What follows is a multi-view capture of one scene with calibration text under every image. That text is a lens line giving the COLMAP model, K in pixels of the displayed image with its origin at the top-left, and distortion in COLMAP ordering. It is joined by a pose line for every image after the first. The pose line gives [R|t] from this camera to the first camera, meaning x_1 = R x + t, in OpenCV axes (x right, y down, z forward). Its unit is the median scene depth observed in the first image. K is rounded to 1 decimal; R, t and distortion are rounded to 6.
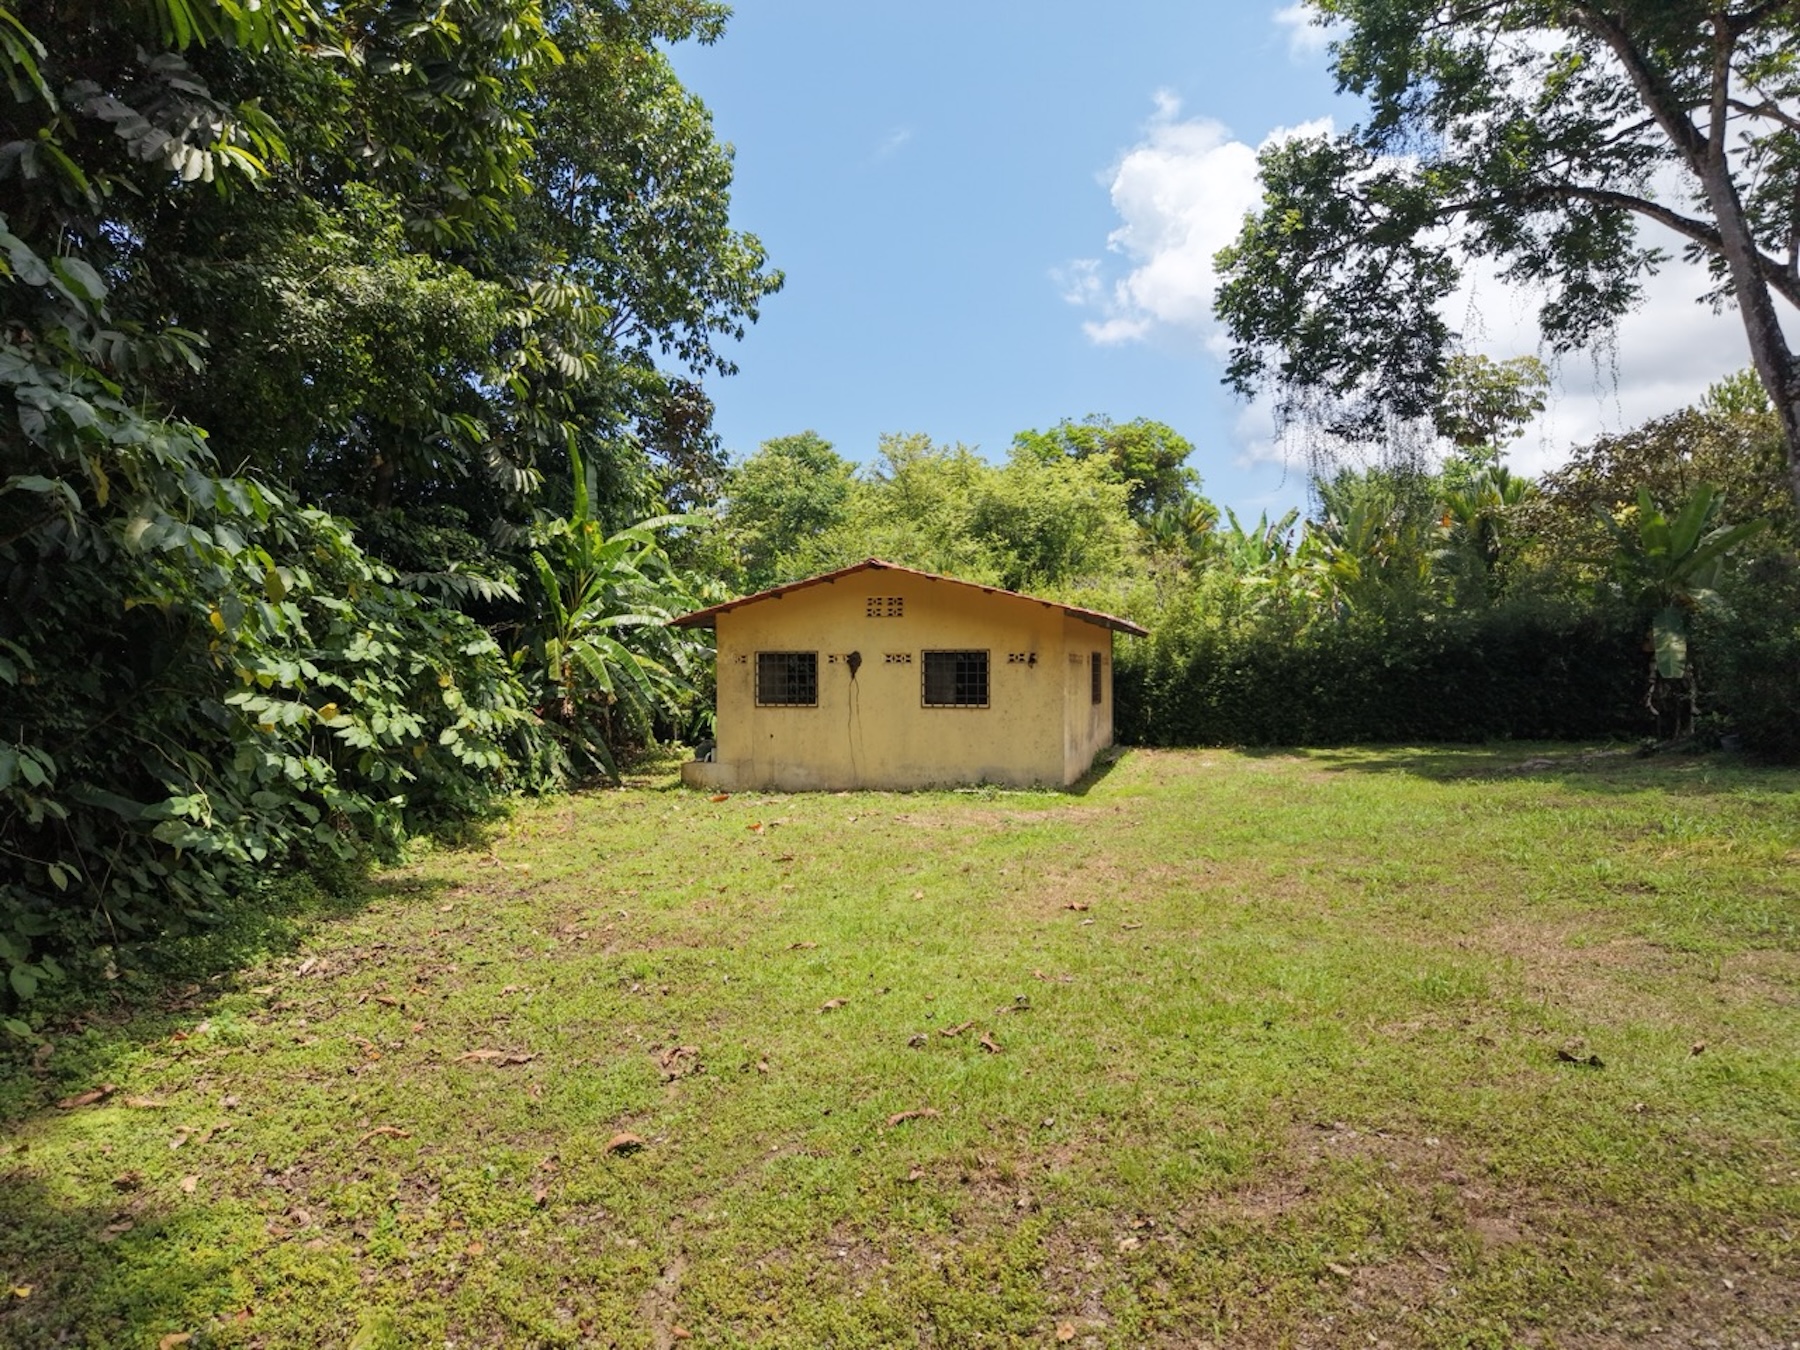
lens RADIAL K [[1209.4, 0, 899.2], [0, 1209.4, 679.9], [0, 0, 1]] dist [0.007584, -0.000913]
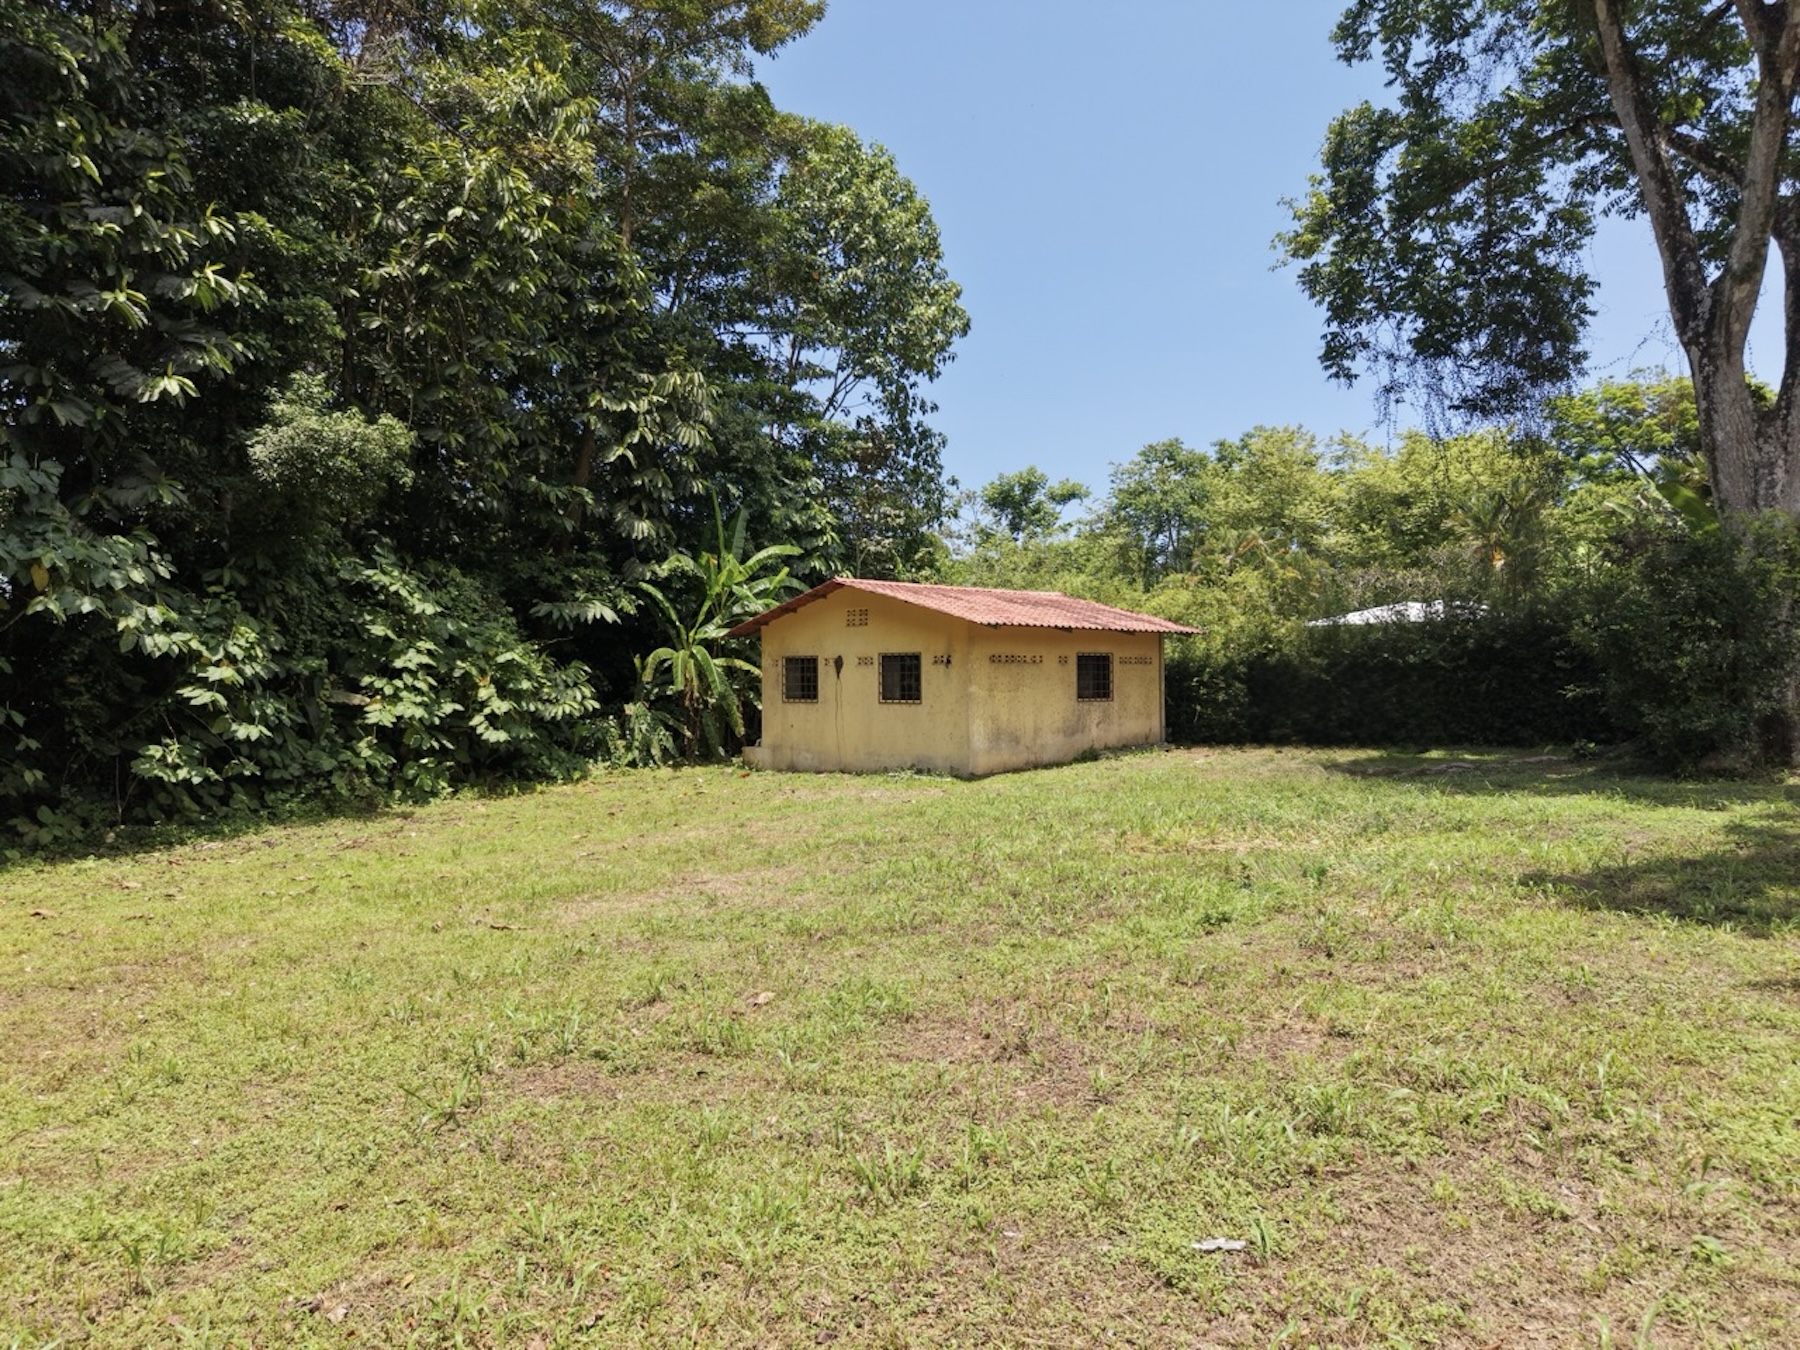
lens RADIAL K [[1209.4, 0, 899.2], [0, 1209.4, 679.9], [0, 0, 1]] dist [0.007584, -0.000913]
pose [[0.871621, -0.002784, -0.490172, 0.373415], [0.002733, 0.999996, -0.000820, 0.000988], [0.490172, -0.000625, 0.871625, -0.004913]]
